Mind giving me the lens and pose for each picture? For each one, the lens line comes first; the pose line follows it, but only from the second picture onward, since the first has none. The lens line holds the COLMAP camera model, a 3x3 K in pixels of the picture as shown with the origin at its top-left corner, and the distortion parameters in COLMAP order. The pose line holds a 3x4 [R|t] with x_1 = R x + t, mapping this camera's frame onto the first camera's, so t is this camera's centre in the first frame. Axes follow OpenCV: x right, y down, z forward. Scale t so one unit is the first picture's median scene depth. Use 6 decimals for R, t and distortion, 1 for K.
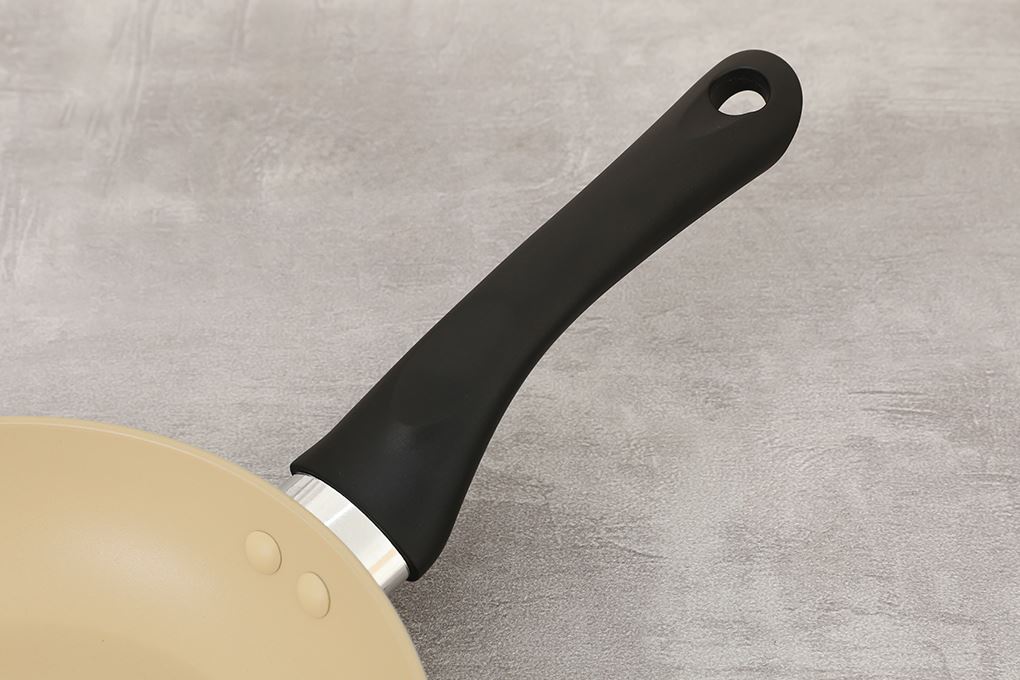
lens RADIAL K [[2065.7, 0, 510.0], [0, 2065.7, 340.0], [0, 0, 1]] dist [0.079343, -0.170957]
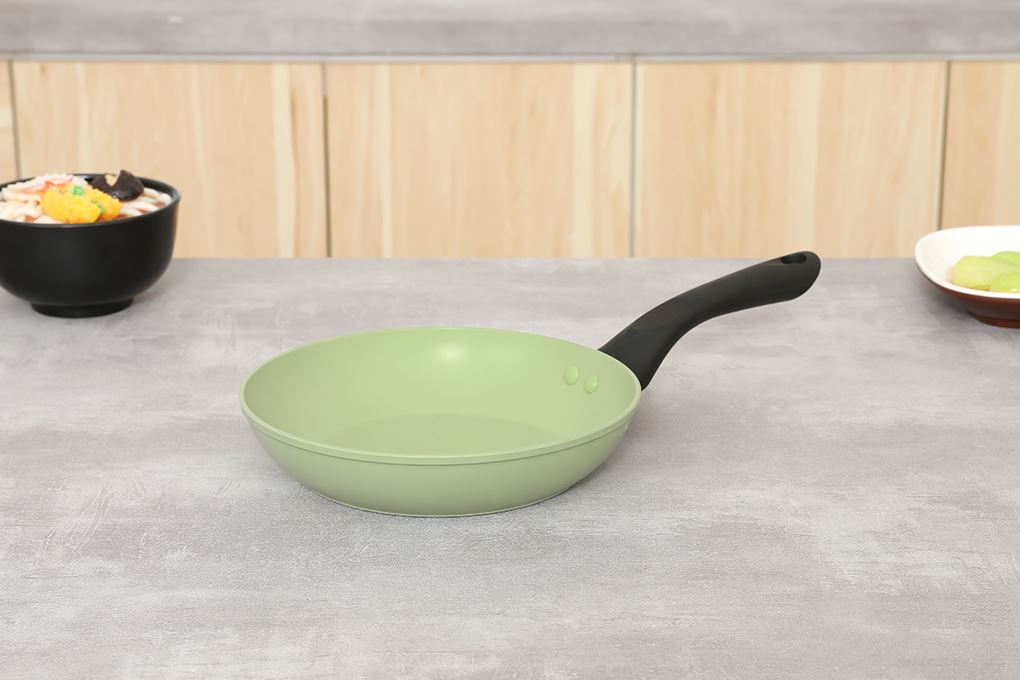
lens RADIAL K [[2519.3, 0, 510.0], [0, 2519.3, 340.0], [0, 0, 1]] dist [0.091755, 0.064468]
pose [[0.999898, 0.005871, 0.012986, -0.244178], [0.001879, 0.848950, -0.528470, 1.182314], [-0.014128, 0.528441, 0.848853, -1.101418]]
